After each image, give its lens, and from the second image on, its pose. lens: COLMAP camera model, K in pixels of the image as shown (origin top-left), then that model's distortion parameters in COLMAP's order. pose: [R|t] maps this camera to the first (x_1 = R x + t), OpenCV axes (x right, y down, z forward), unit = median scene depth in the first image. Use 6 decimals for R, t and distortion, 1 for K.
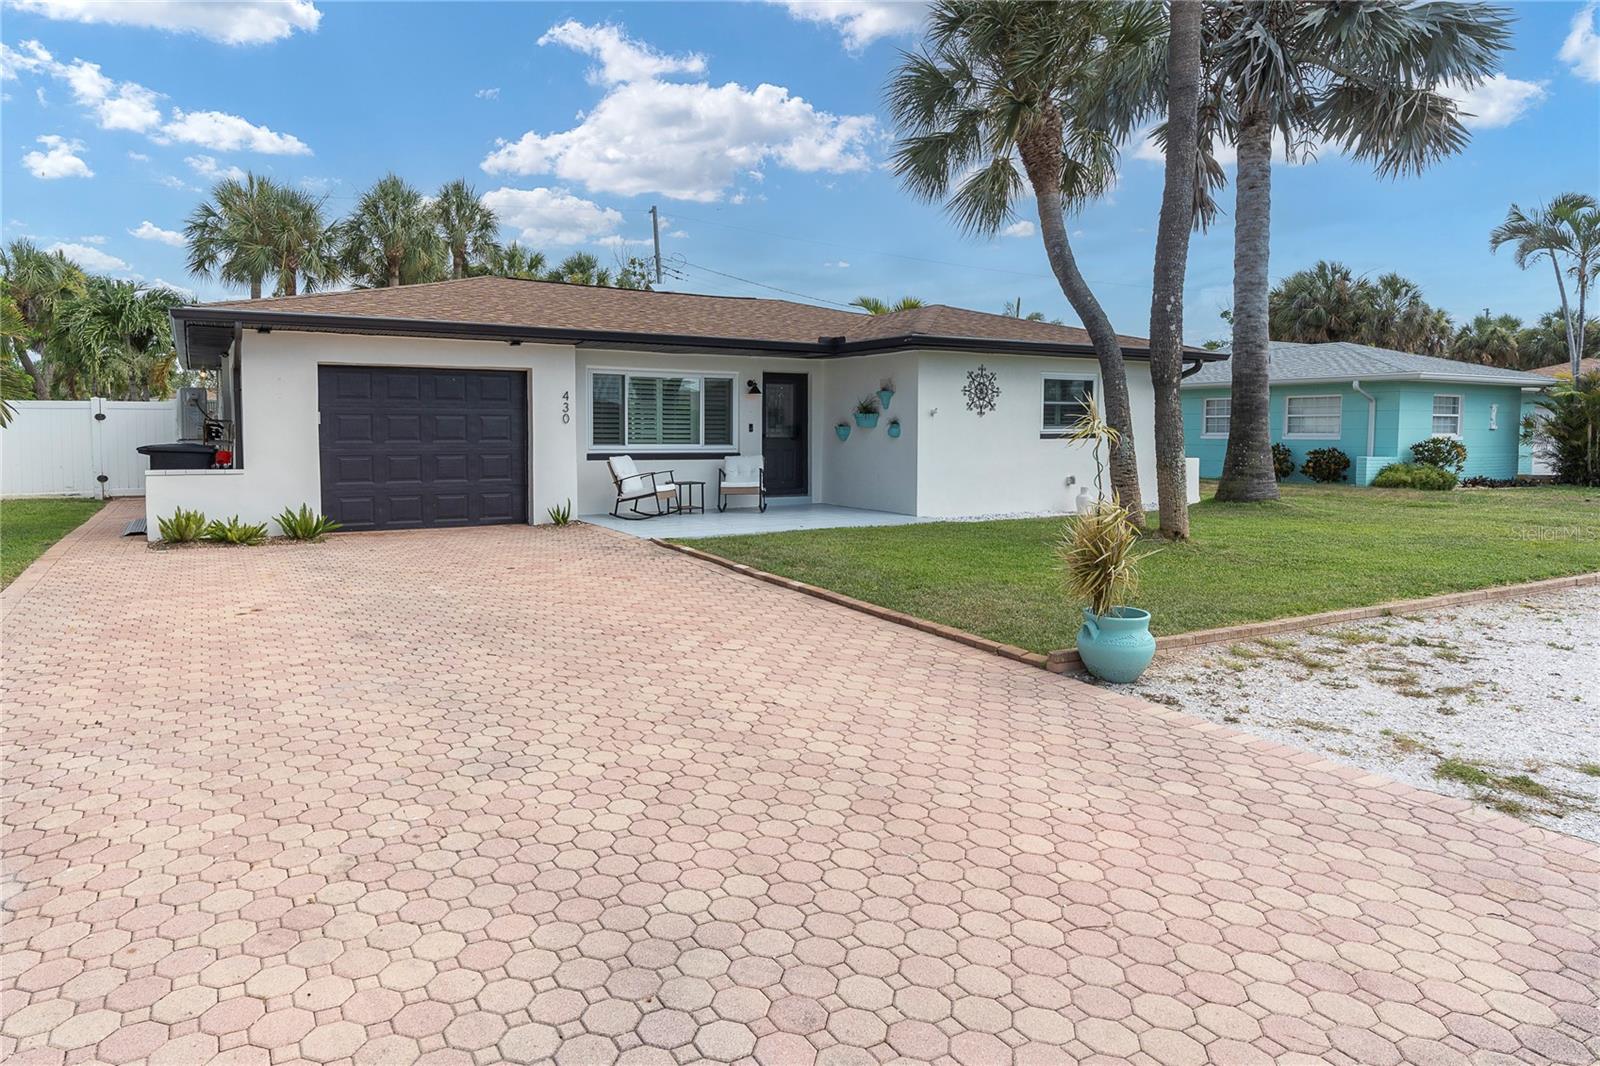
lens RADIAL K [[894.6, 0, 795.2], [0, 894.6, 423.6], [0, 0, 1]] dist [-0.001705, 0.000051]
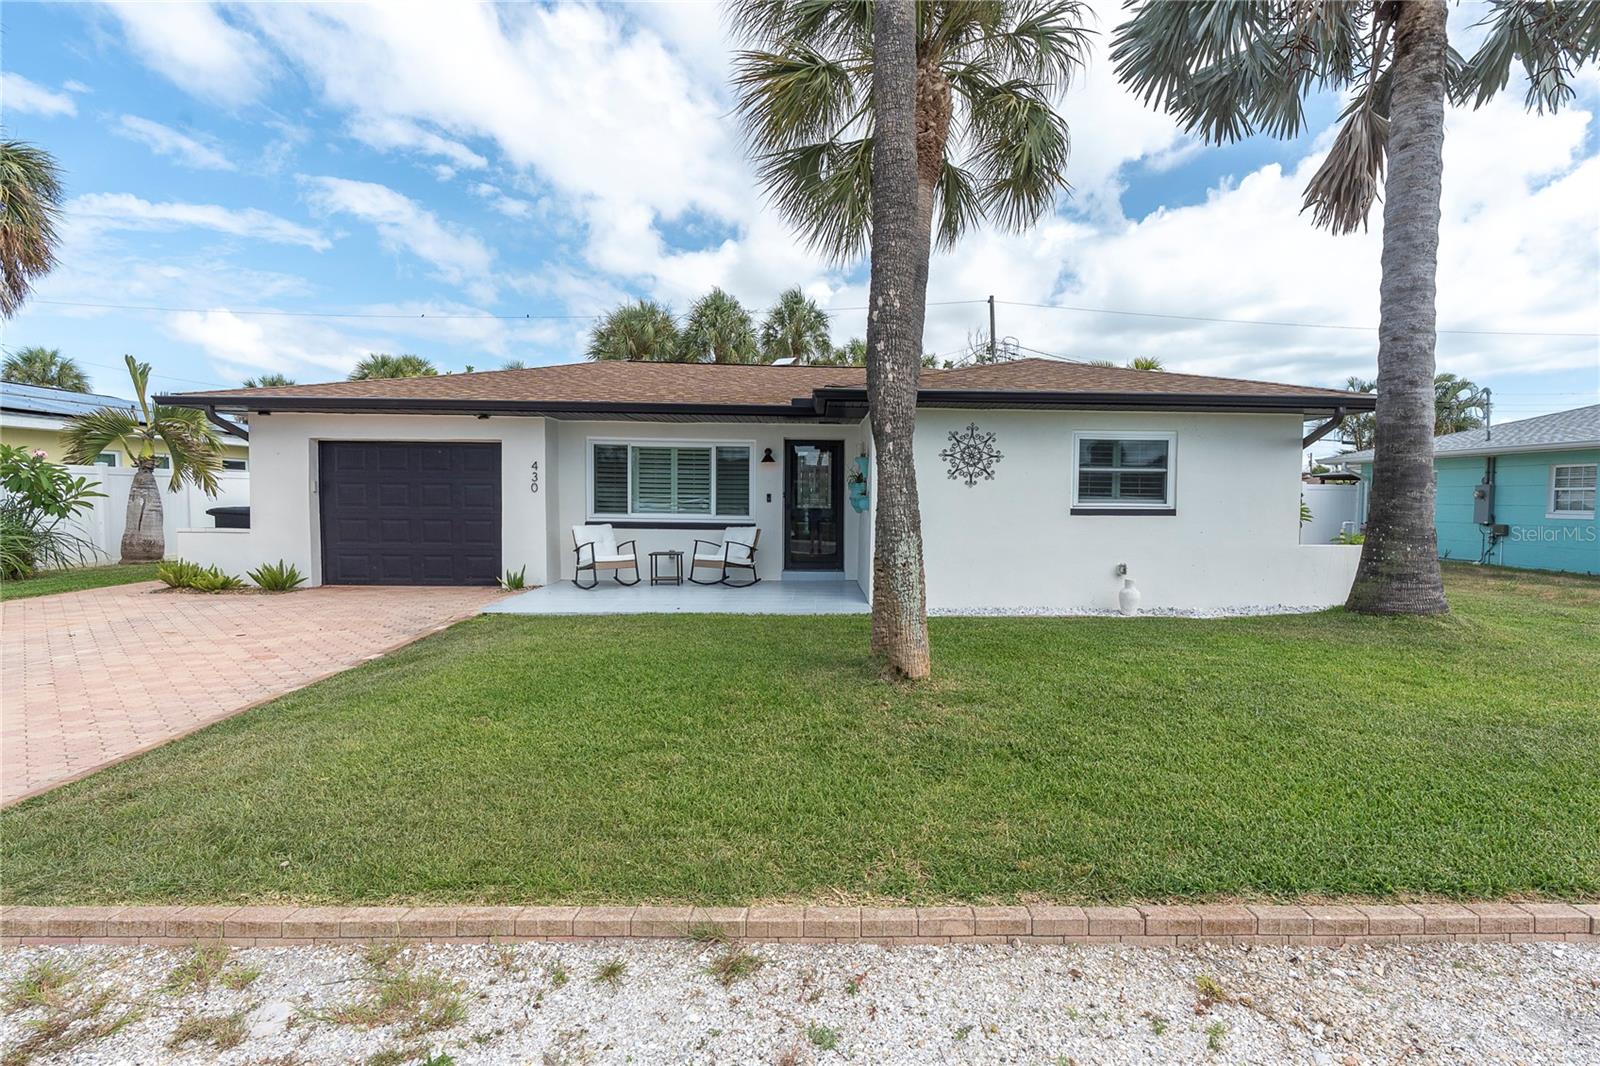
lens RADIAL K [[771.2, 0, 804.8], [0, 771.2, 493.2], [0, 0, 1]] dist [-0.003248, 0.000529]
pose [[0.897321, 0.006569, -0.441330, 0.369243], [-0.006193, 0.999978, 0.002294, -0.002704], [0.441336, 0.000675, 0.897342, 0.287817]]
